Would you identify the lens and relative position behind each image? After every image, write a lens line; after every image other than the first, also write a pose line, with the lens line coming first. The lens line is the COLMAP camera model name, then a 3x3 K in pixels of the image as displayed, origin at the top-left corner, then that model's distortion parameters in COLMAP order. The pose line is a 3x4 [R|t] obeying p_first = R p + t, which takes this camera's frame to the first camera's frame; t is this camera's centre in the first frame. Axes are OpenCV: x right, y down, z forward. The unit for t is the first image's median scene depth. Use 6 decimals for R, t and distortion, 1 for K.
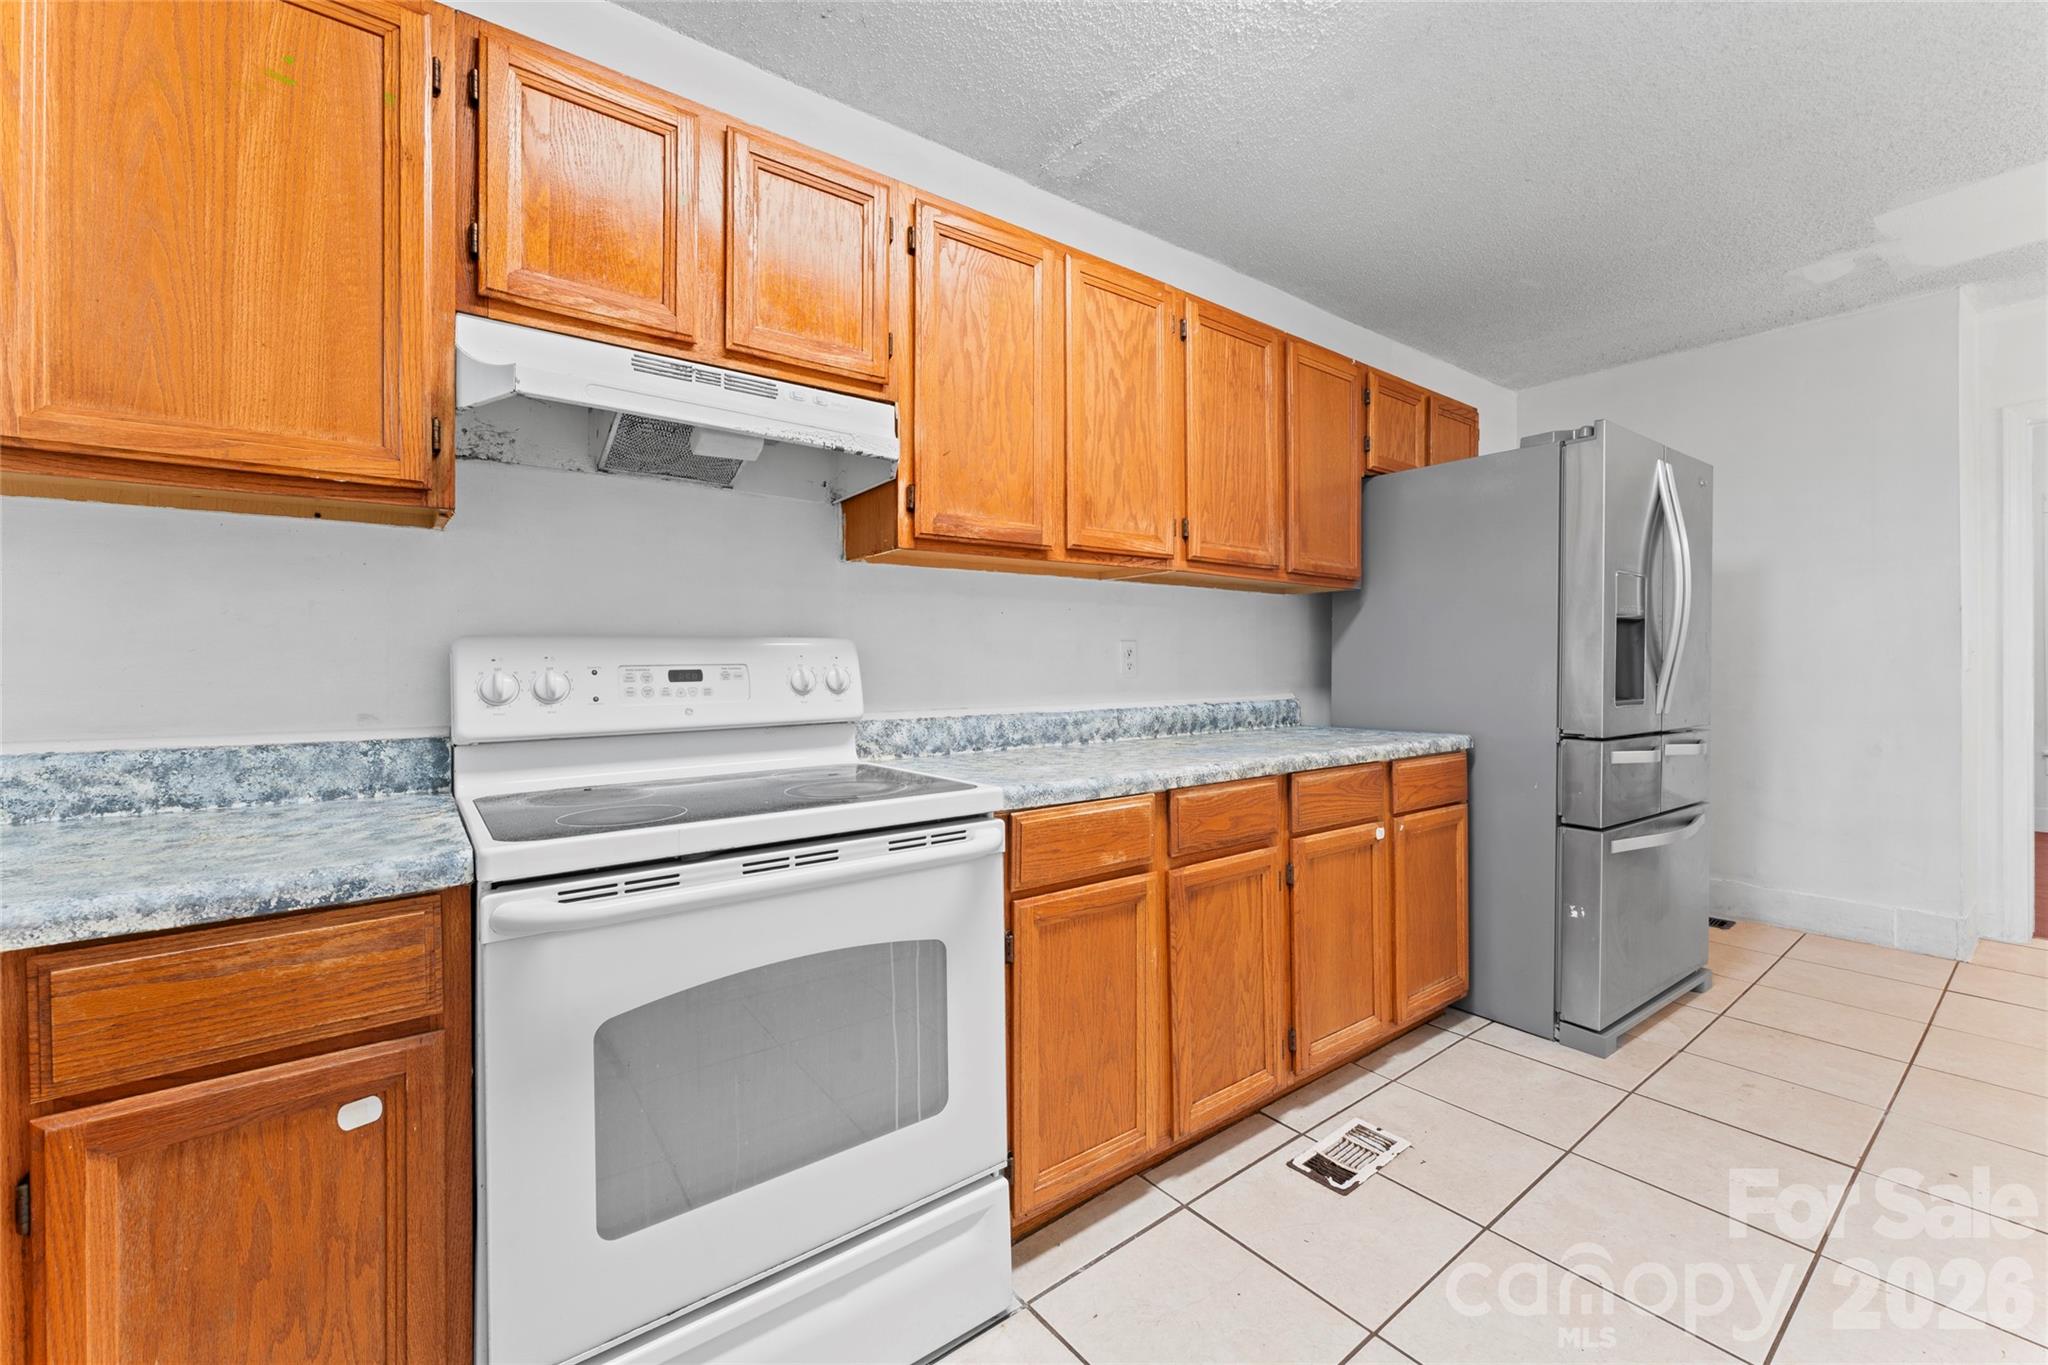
lens RADIAL K [[826.9, 0, 1021.4], [0, 826.9, 662.0], [0, 0, 1]] dist [-0.000468, -0.000089]
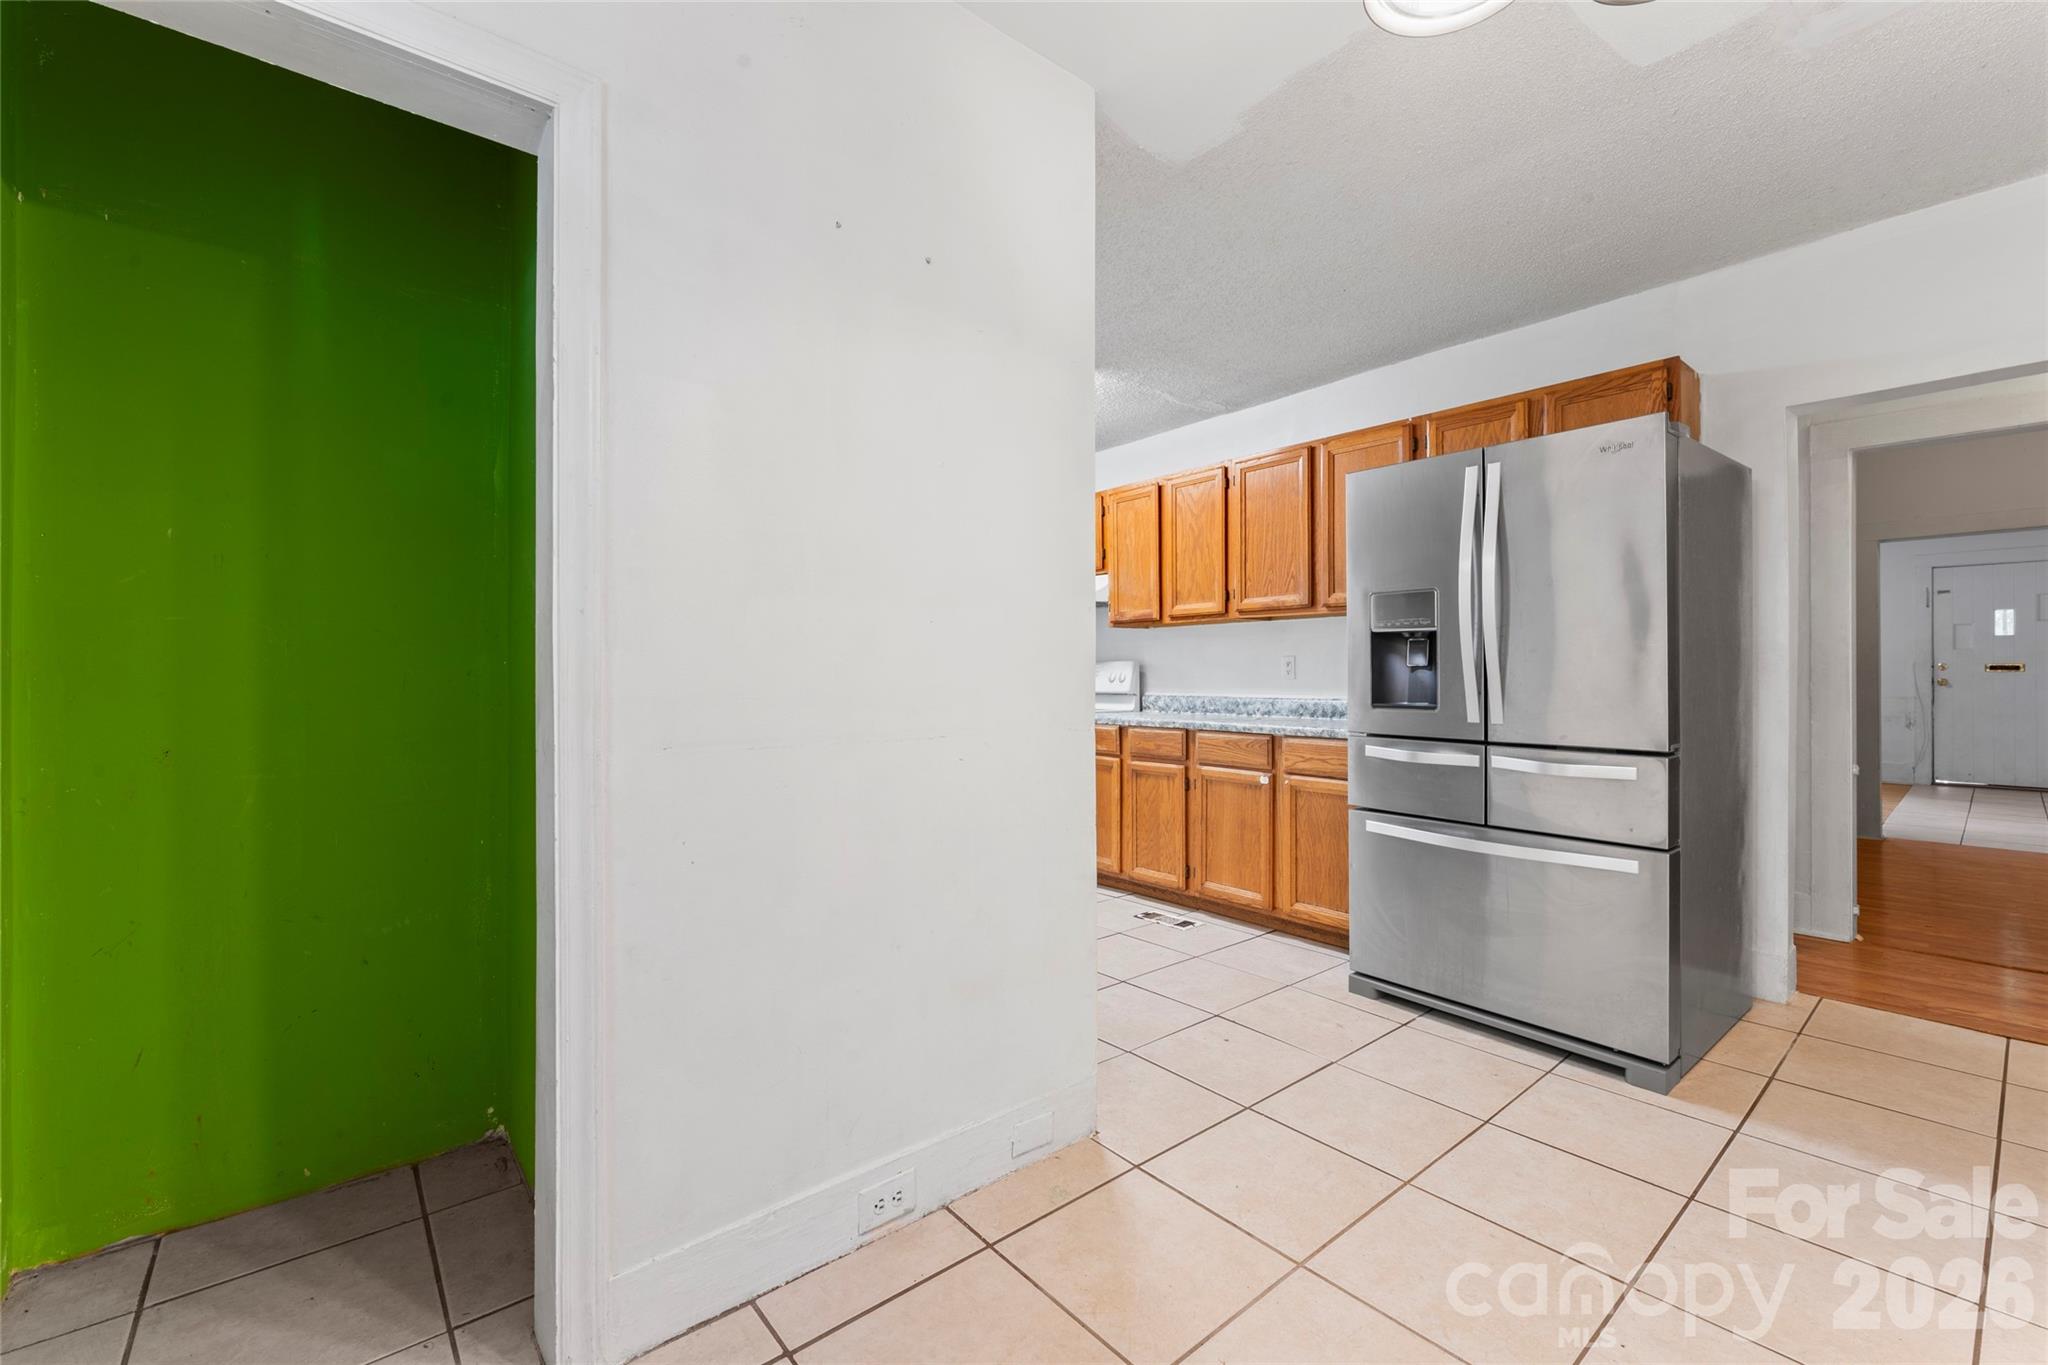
lens RADIAL K [[855.4, 0, 1027.7], [0, 855.4, 665.8], [0, 0, 1]] dist [-0.004170, -0.000172]
pose [[0.047518, -0.004401, -0.998861, 2.120824], [0.007414, 0.999964, -0.004053, -0.004962], [0.998843, -0.007213, 0.047549, 0.502453]]
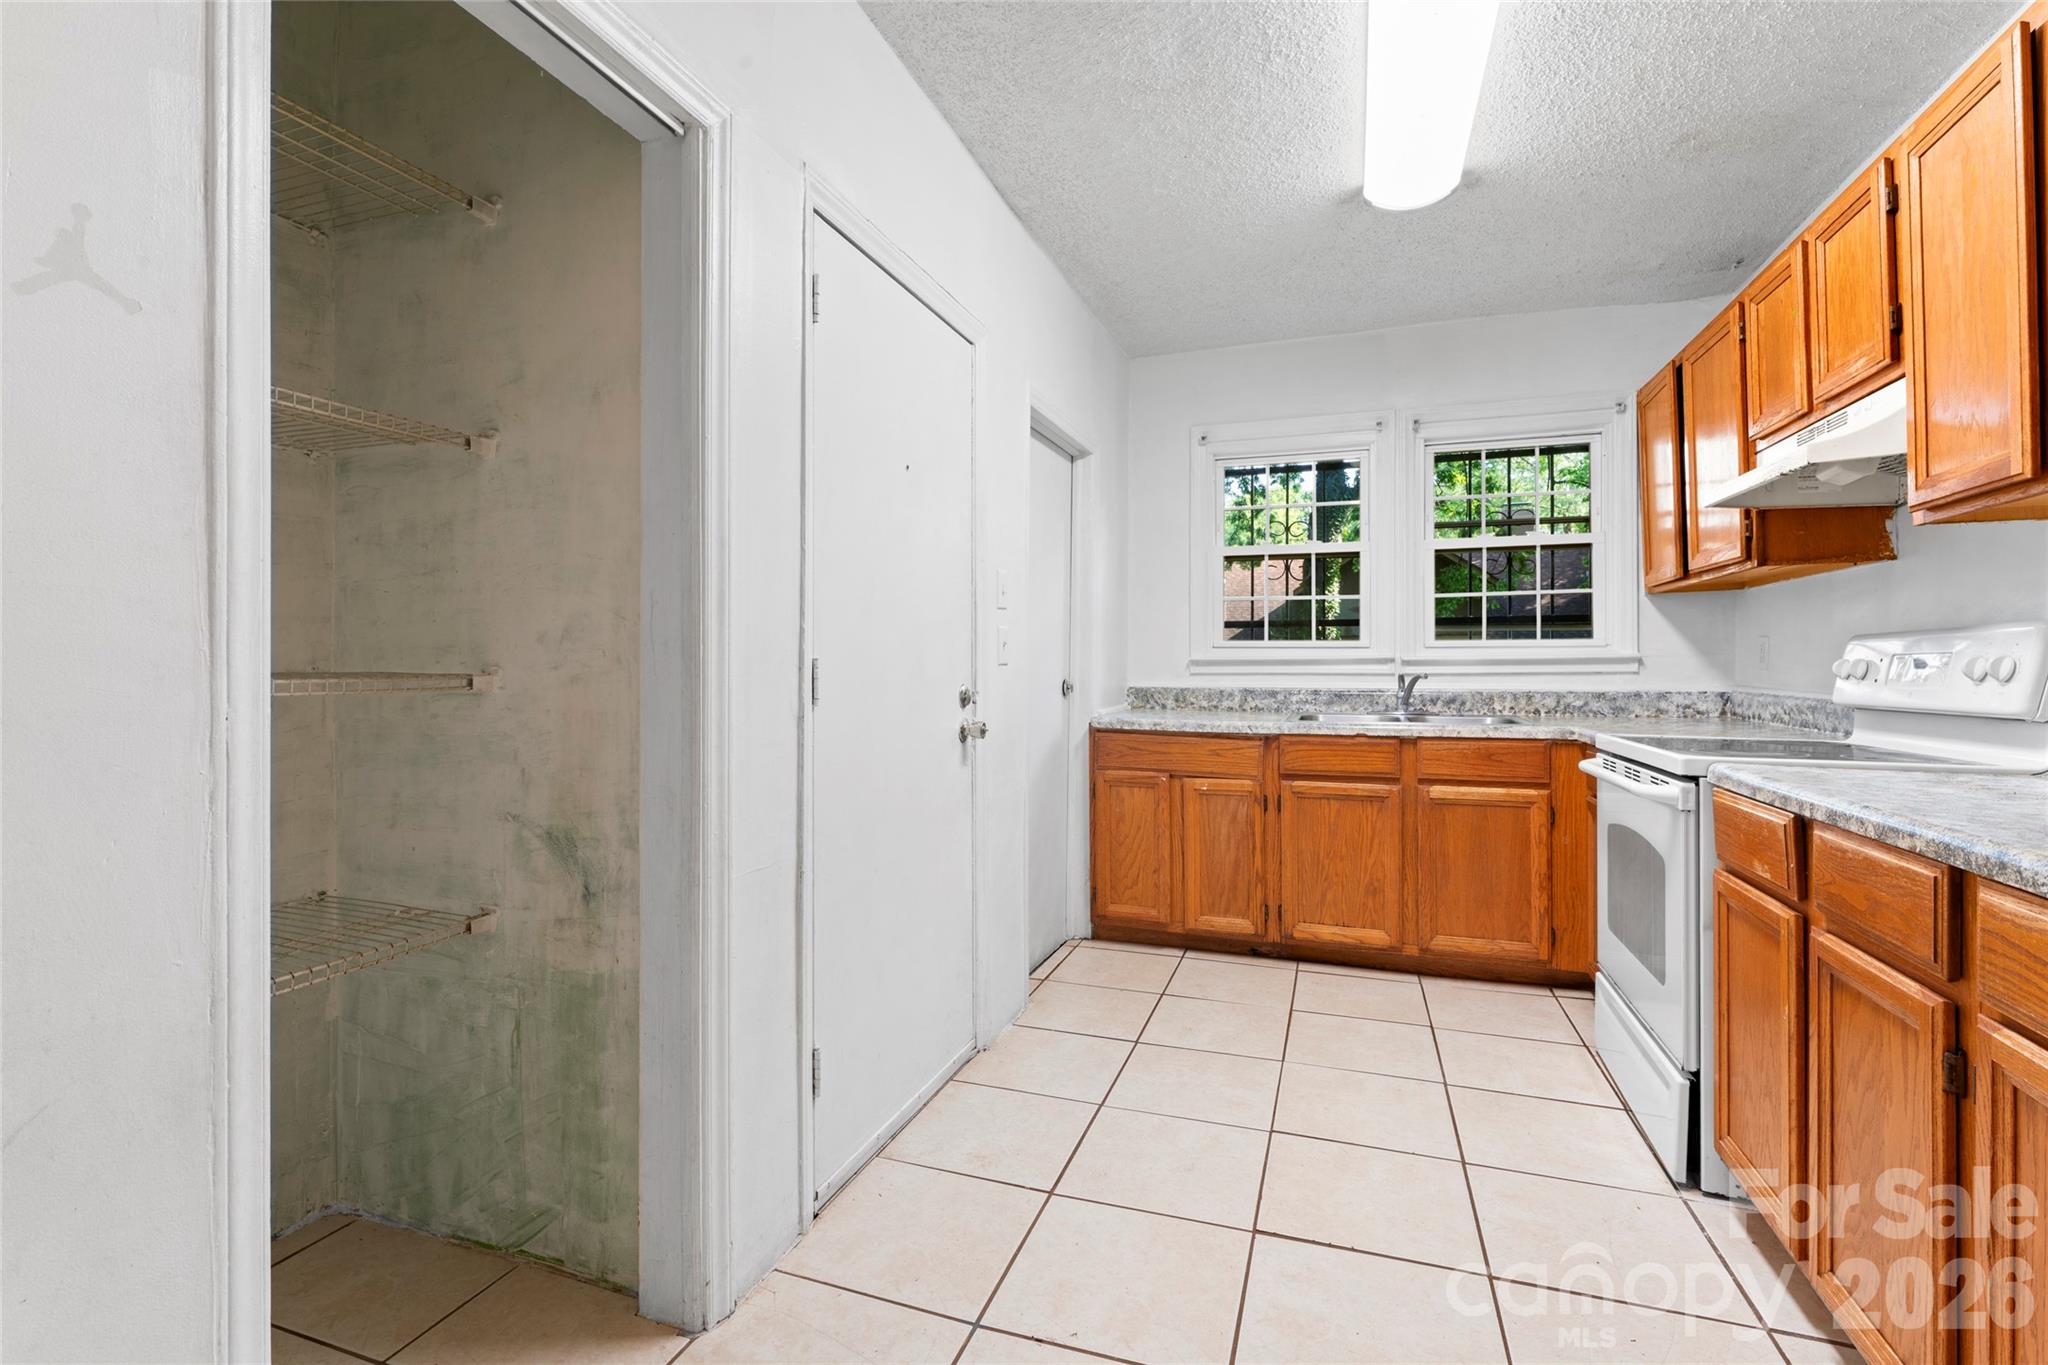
lens RADIAL K [[931.7, 0, 1028.9], [0, 931.7, 655.7], [0, 0, 1]] dist [-0.002366, 0.000153]
pose [[-0.835703, -0.000460, -0.549182, 1.026503], [0.006922, 0.999911, -0.011371, 0.008962], [0.549138, -0.013304, -0.835626, 1.090008]]
